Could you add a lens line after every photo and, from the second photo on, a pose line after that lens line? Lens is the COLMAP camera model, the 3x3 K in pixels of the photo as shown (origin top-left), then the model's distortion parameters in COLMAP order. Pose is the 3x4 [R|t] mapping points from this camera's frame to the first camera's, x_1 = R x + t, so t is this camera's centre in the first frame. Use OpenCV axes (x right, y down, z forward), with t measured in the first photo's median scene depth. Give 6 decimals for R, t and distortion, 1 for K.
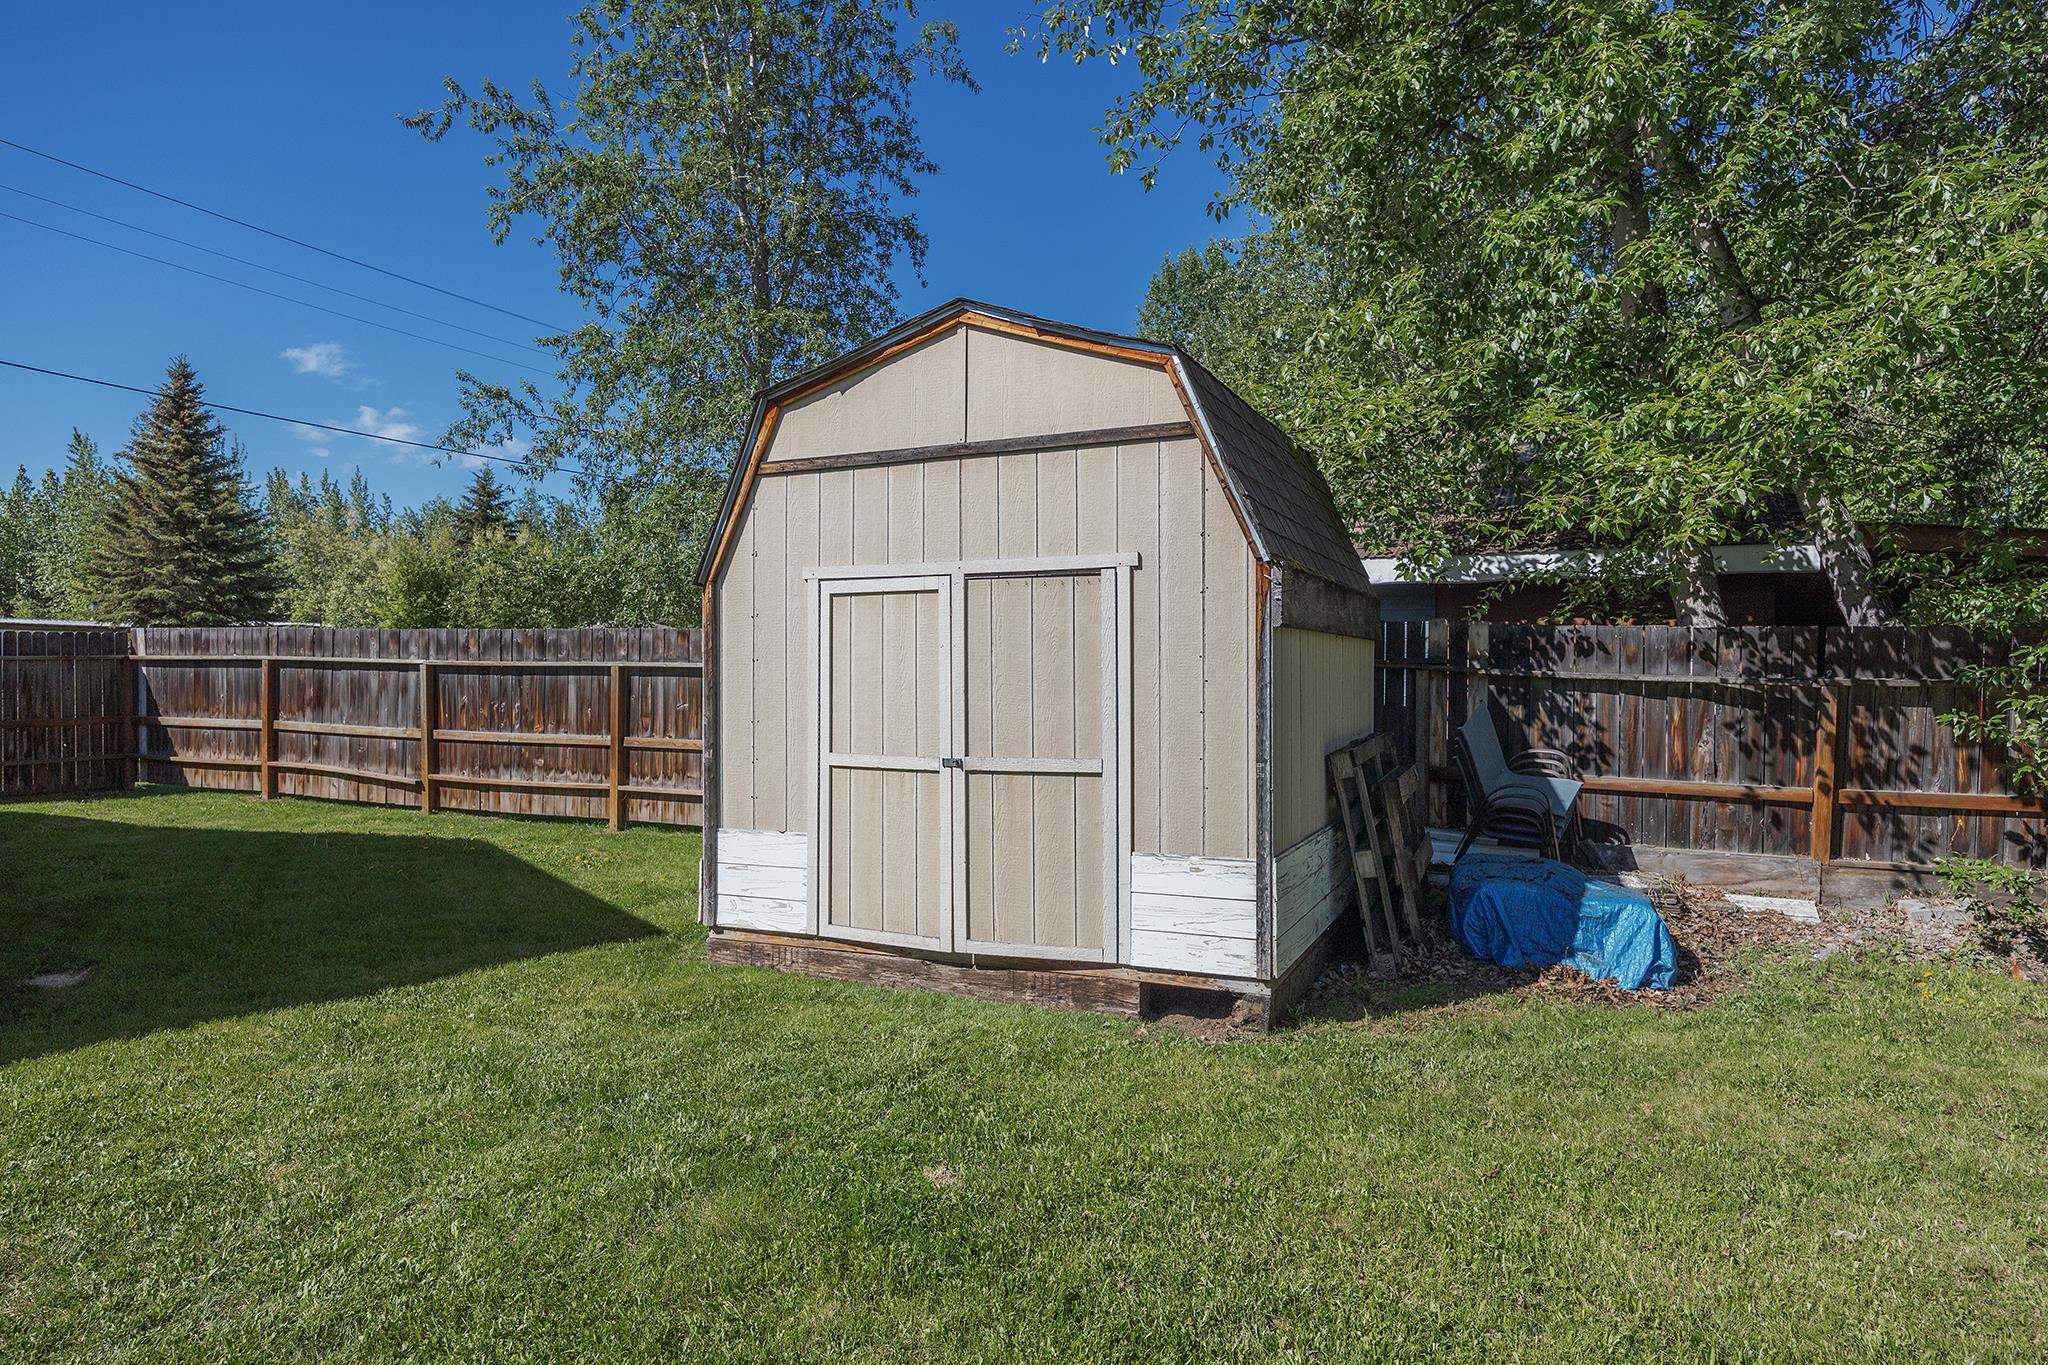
lens RADIAL K [[1249.4, 0, 1030.7], [0, 1249.4, 665.2], [0, 0, 1]] dist [-0.009621, -0.001502]
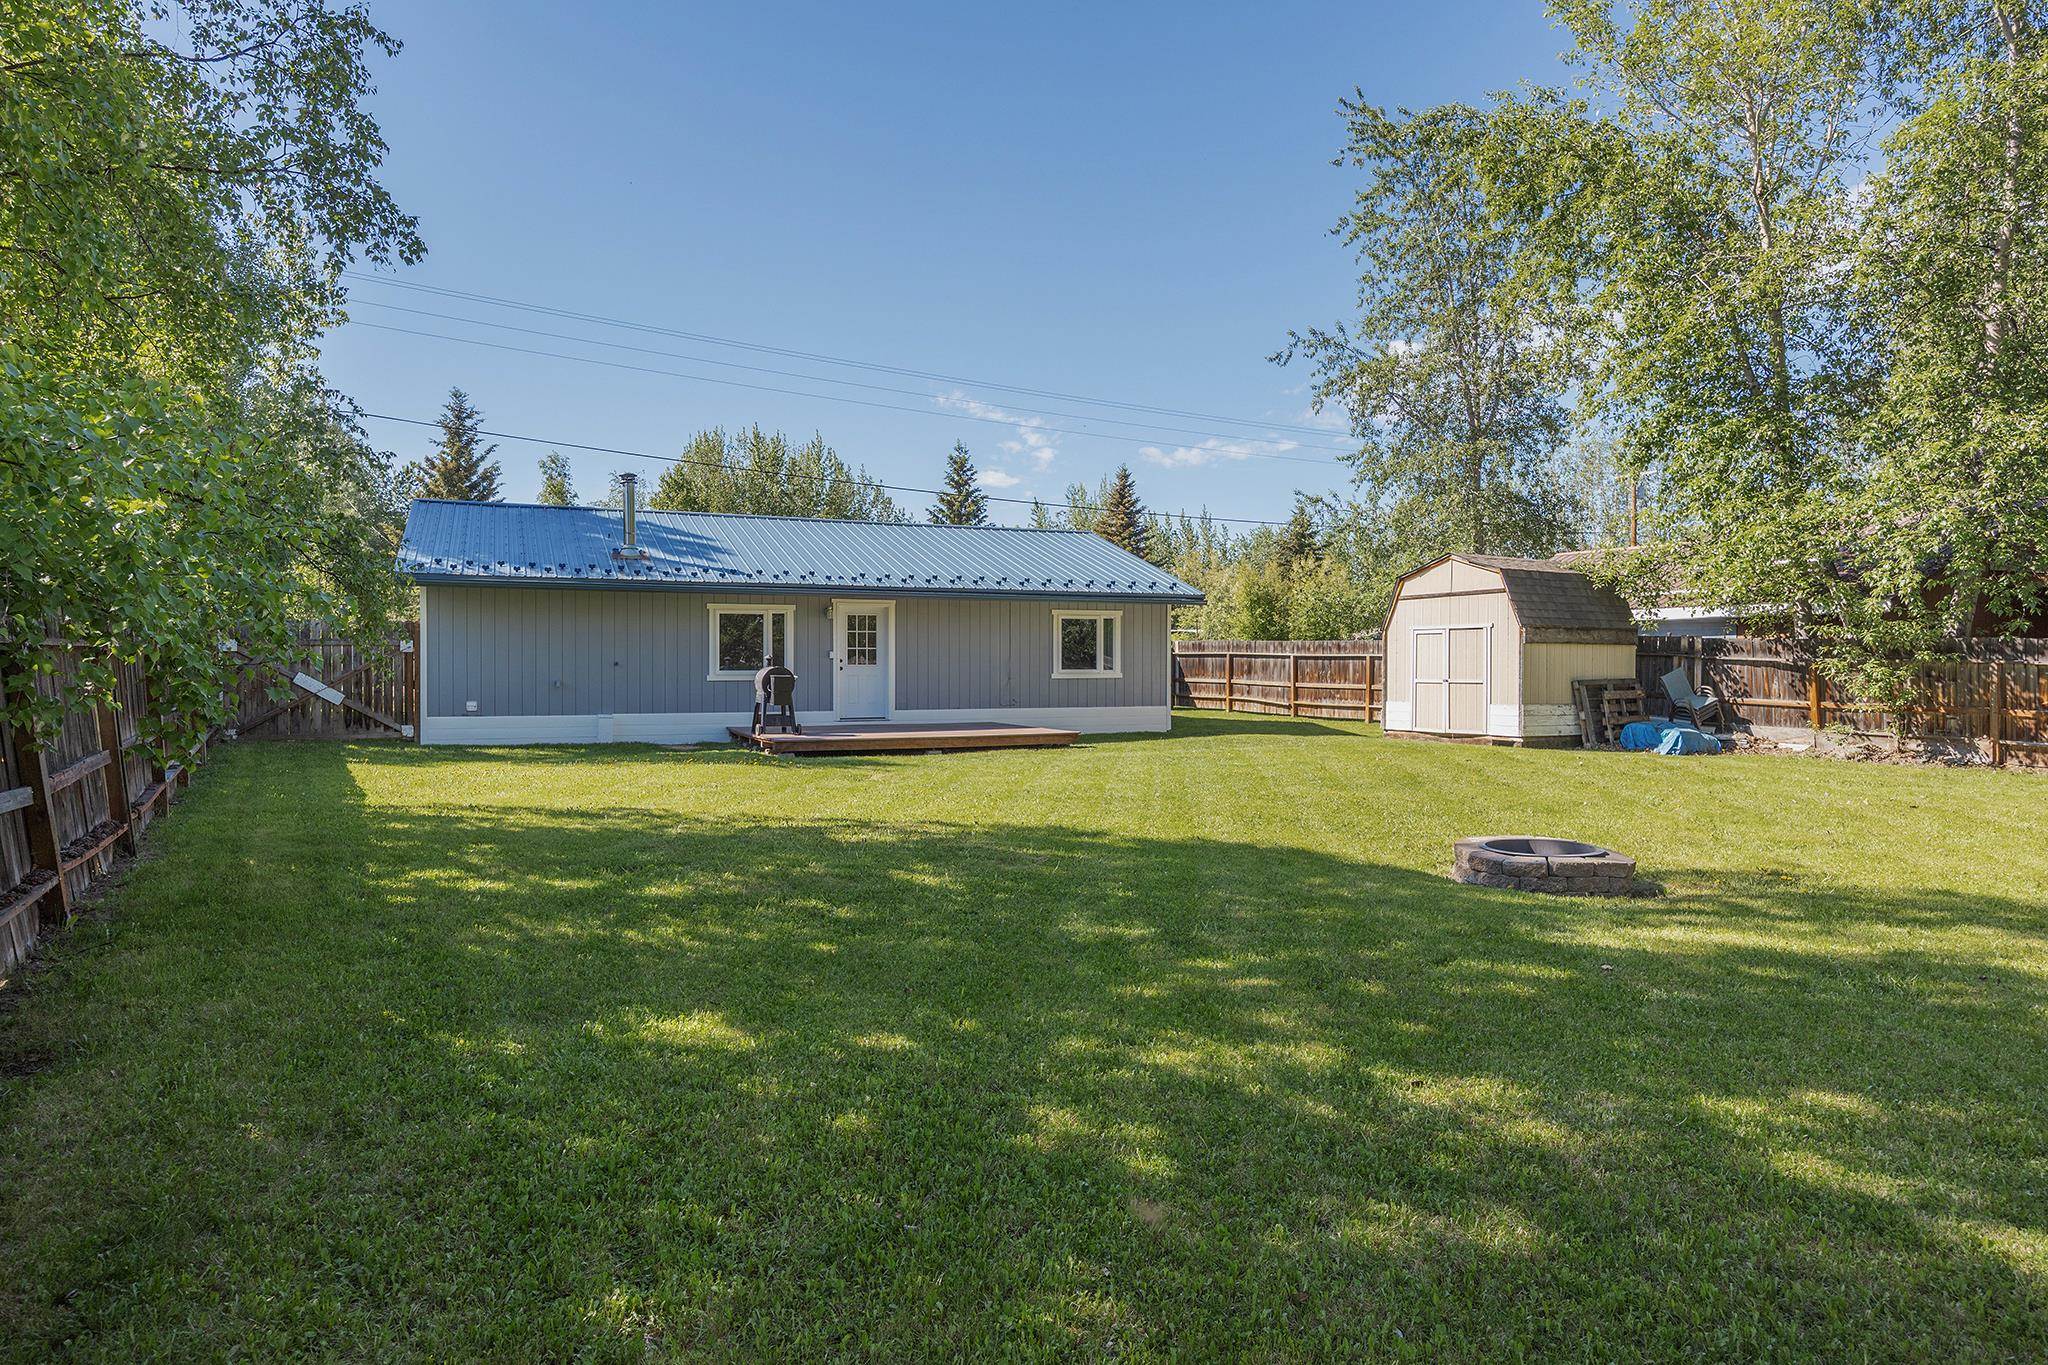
lens RADIAL K [[1249.4, 0, 1028.9], [0, 1249.4, 669.6], [0, 0, 1]] dist [-0.009621, -0.001502]
pose [[0.813828, 0.004896, -0.581086, 0.502788], [-0.001163, 0.999976, 0.006798, 0.010596], [0.581105, -0.004857, 0.813814, -1.261491]]
